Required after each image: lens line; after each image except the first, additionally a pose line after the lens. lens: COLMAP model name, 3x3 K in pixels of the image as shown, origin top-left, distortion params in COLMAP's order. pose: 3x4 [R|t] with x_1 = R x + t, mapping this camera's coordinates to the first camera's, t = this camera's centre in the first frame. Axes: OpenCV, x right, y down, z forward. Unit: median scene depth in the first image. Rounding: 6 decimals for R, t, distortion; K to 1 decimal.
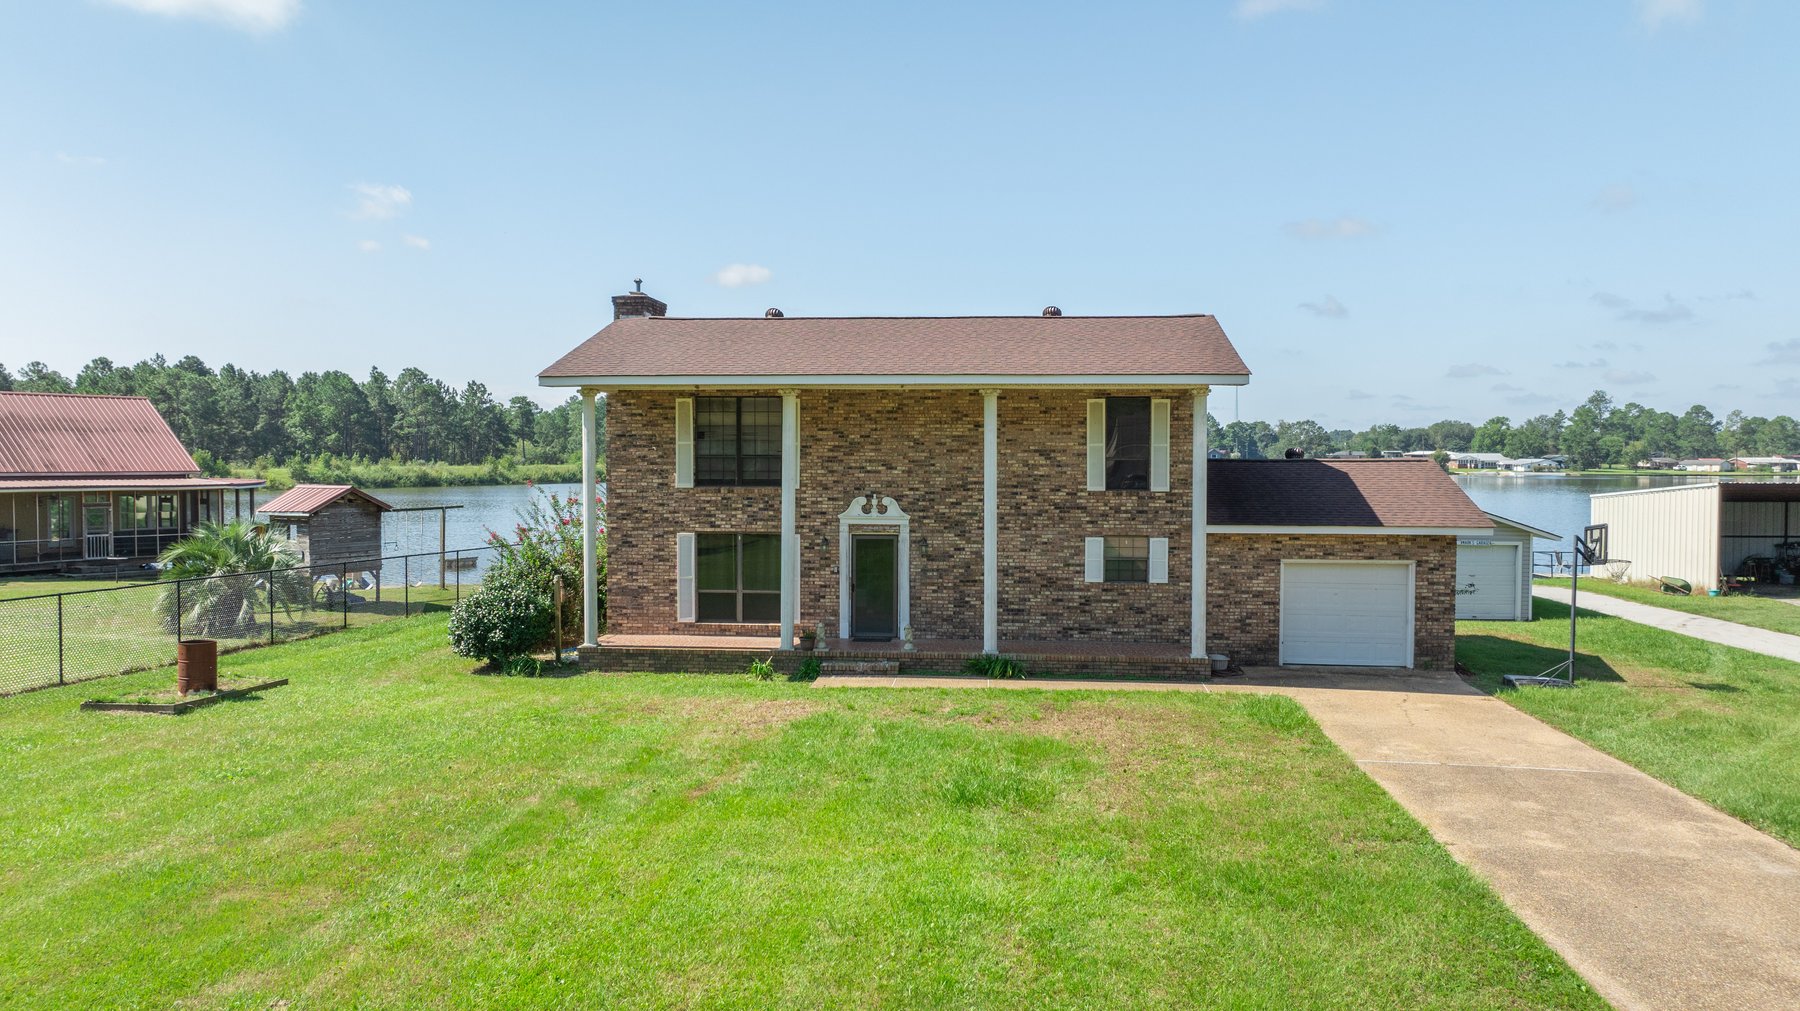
lens RADIAL K [[1254.6, 0, 911.3], [0, 1254.6, 486.2], [0, 0, 1]] dist [-0.030033, 0.032045]
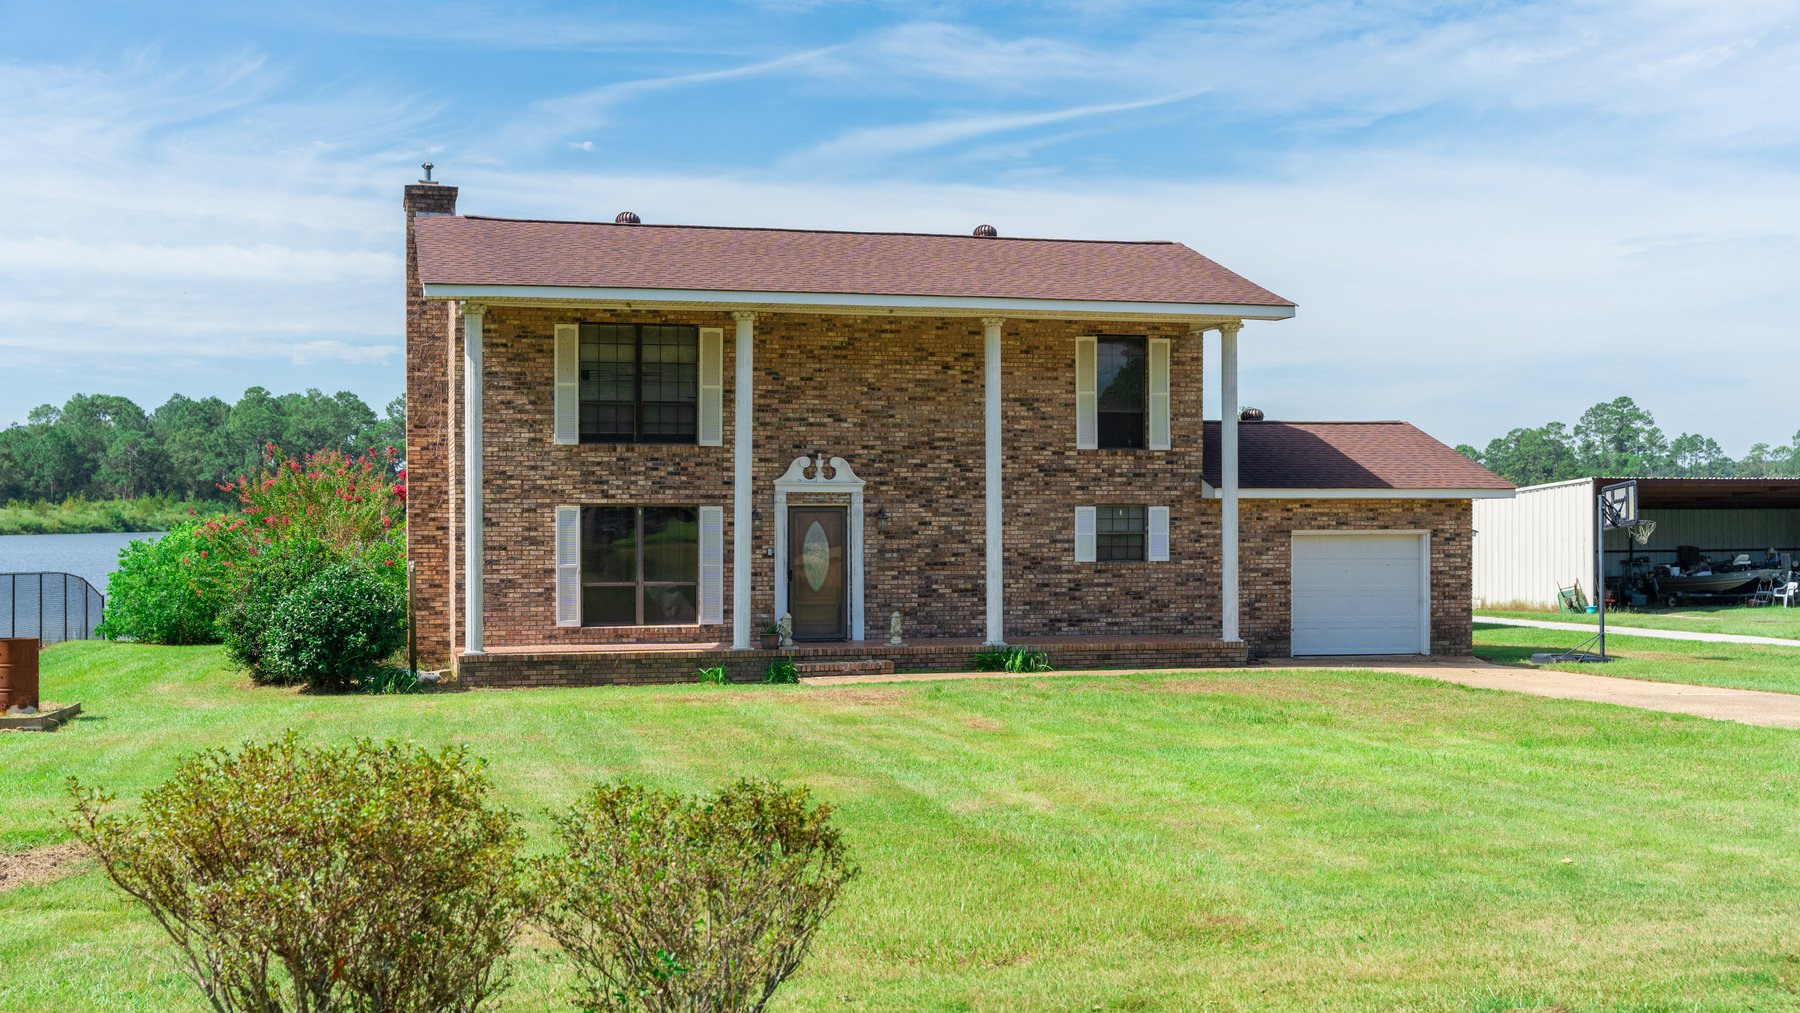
lens RADIAL K [[1993.4, 0, 917.7], [0, 1993.4, 450.7], [0, 0, 1]] dist [-0.000650, 0.000000]
pose [[0.938983, 0.005755, 0.343916, -0.390882], [0.012548, 0.998621, -0.050971, 0.067539], [-0.343735, 0.052176, 0.937616, -0.172945]]
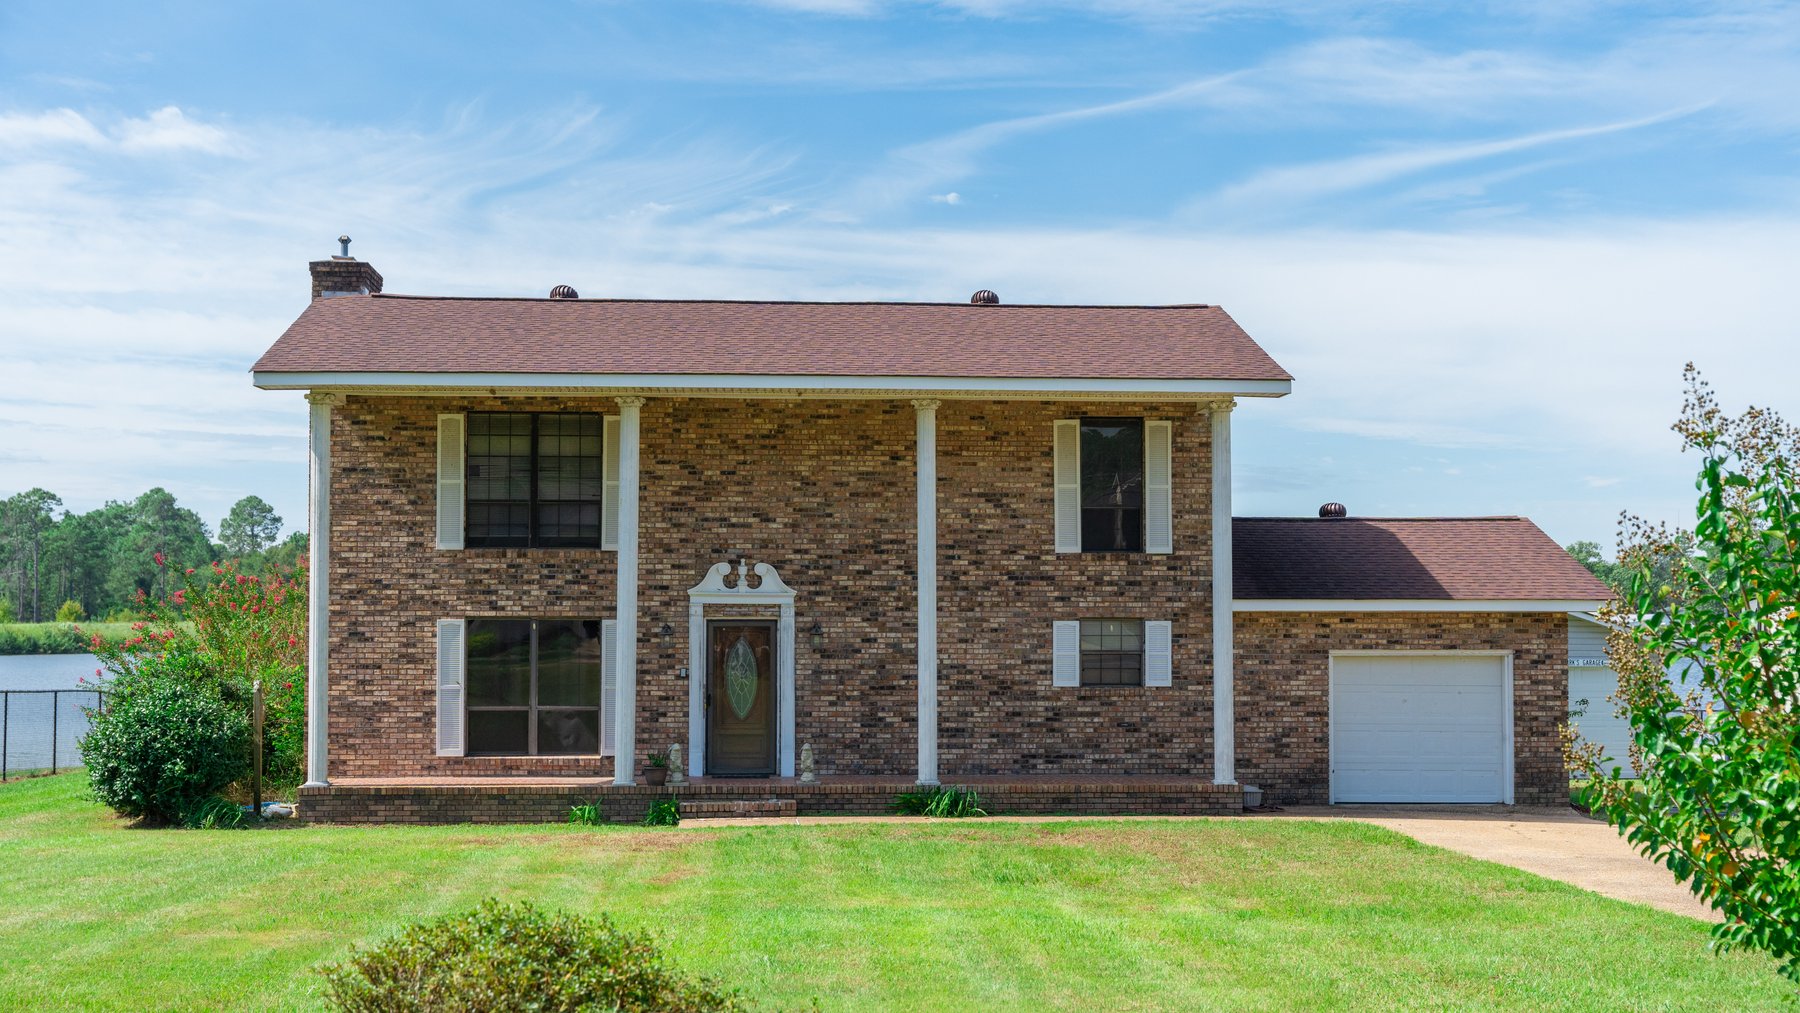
lens RADIAL K [[2367.6, 0, 925.0], [0, 2367.6, 480.6], [0, 0, 1]] dist [0.000733, 0.000000]
pose [[0.986304, 0.007286, 0.164779, -0.140189], [0.006524, 0.996519, -0.083114, 0.069732], [-0.164811, 0.083051, 0.982822, -0.259217]]
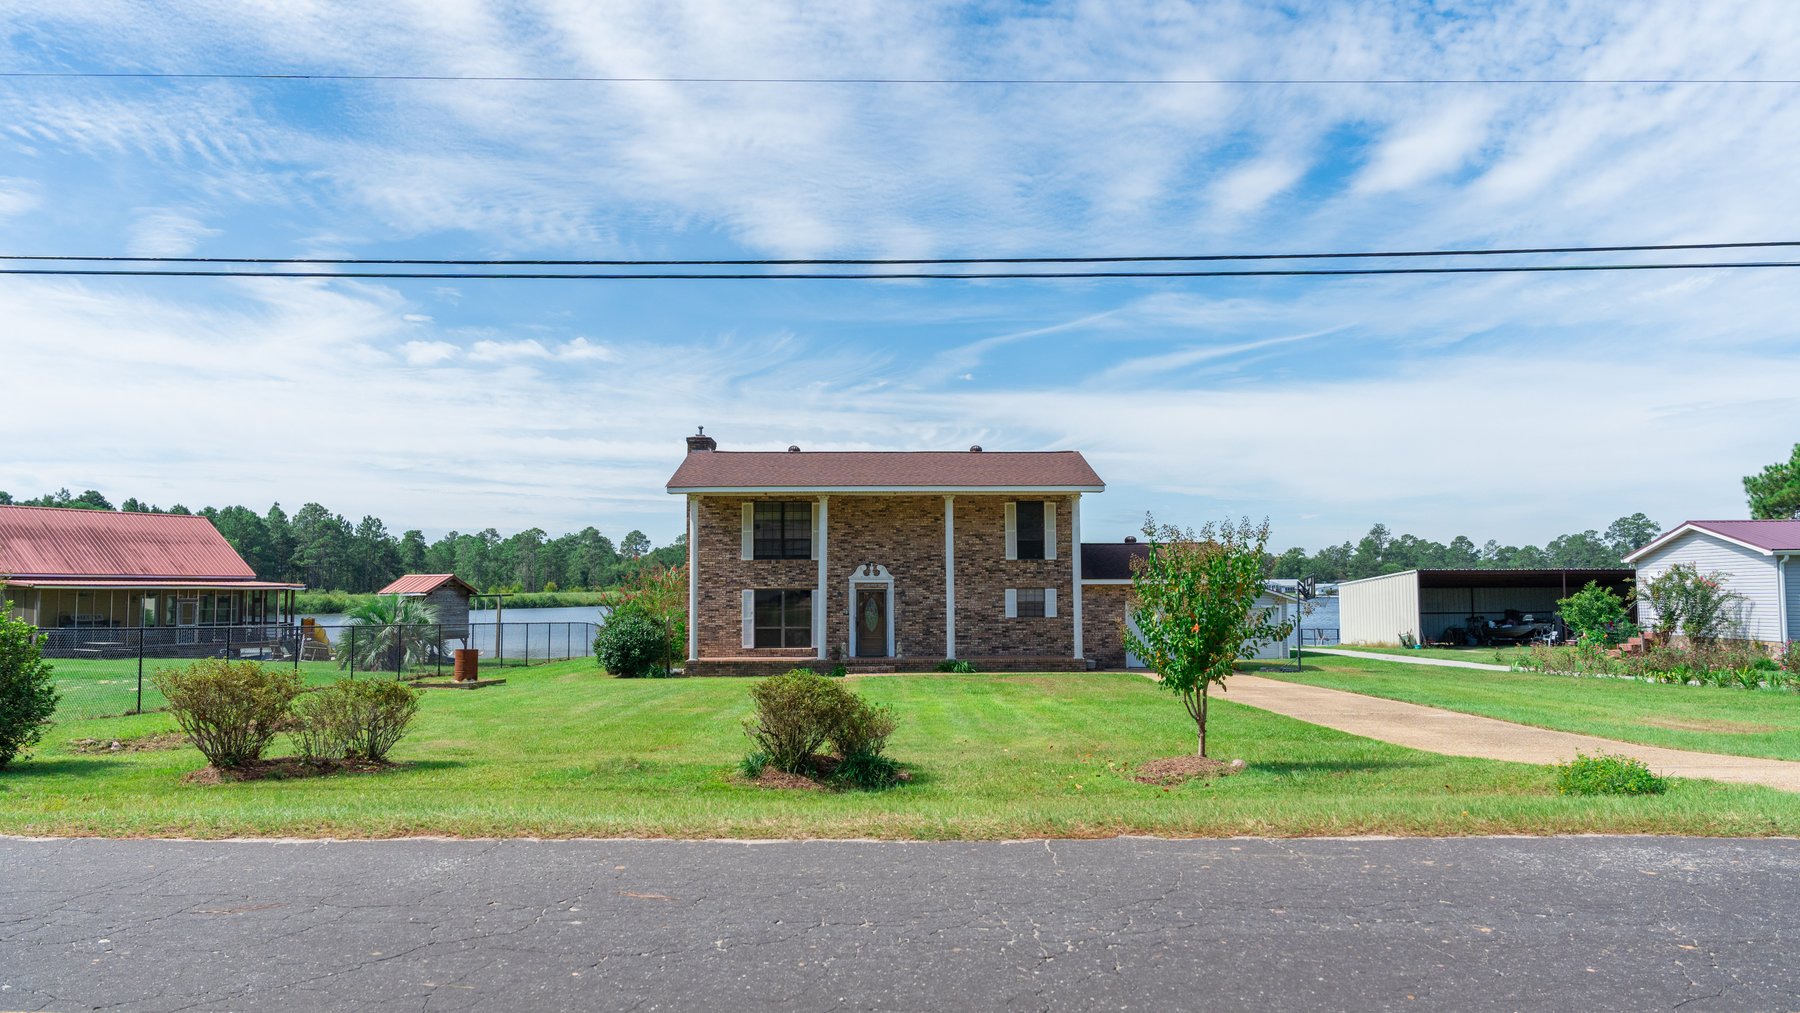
lens RADIAL K [[1197.0, 0, 901.8], [0, 1197.0, 501.9], [0, 0, 1]] dist [-0.005736, -0.007474]
pose [[0.992919, -0.000028, 0.118793, -0.167083], [0.011647, 0.995204, -0.097120, 0.074715], [-0.118221, 0.097816, 0.988158, -0.481935]]
